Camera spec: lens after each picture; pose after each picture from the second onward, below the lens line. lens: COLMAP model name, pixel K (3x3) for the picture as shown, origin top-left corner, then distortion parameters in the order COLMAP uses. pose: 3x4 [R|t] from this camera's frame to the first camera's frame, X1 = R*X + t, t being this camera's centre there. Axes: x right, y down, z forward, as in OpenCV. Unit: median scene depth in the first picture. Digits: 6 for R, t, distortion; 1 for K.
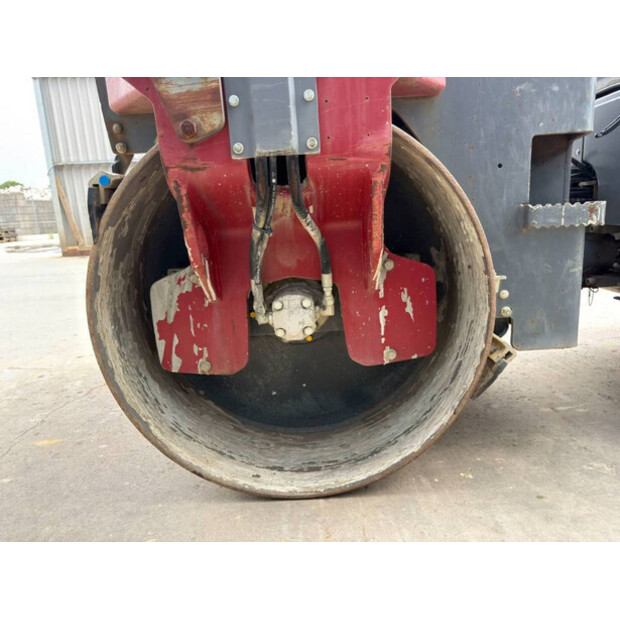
lens RADIAL K [[435.1, 0, 310.0], [0, 435.1, 311.8], [0, 0, 1]] dist [0.049419, -0.059824]
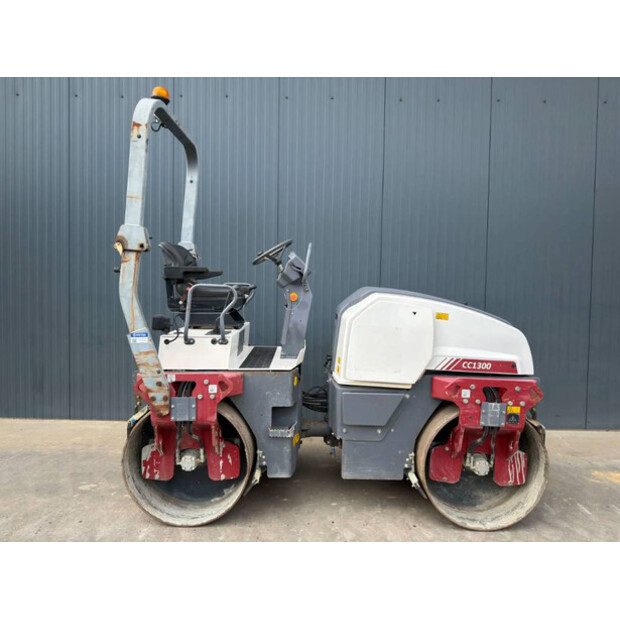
lens RADIAL K [[435.1, 0, 315.8], [0, 435.1, 307.1], [0, 0, 1]] dist [0.049419, -0.059824]
pose [[0.997125, 0.071379, 0.025425, 0.659408], [-0.065623, 0.981257, -0.181185, -0.531621], [-0.037881, 0.178995, 0.983120, -2.125688]]
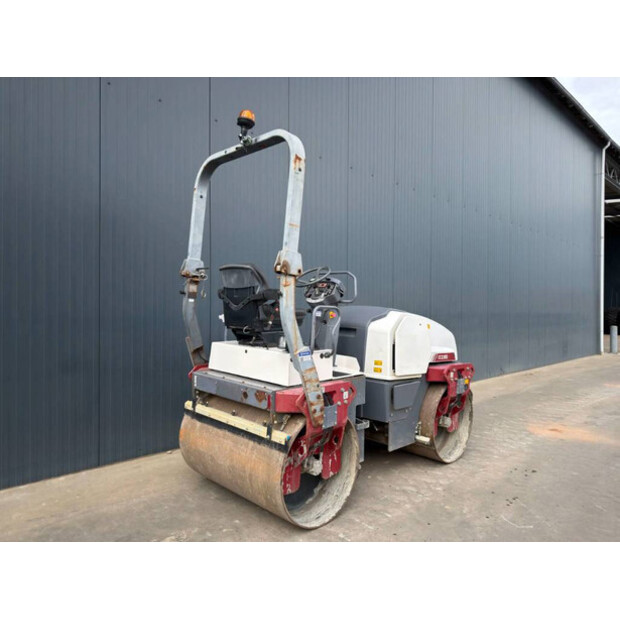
lens RADIAL K [[435.1, 0, 312.2], [0, 435.1, 305.7], [0, 0, 1]] dist [0.049419, -0.059824]
pose [[0.705272, 0.066991, 0.705765, -2.408894], [0.103478, 0.975136, -0.195964, -0.520861], [-0.701344, 0.211239, 0.680804, -1.457956]]
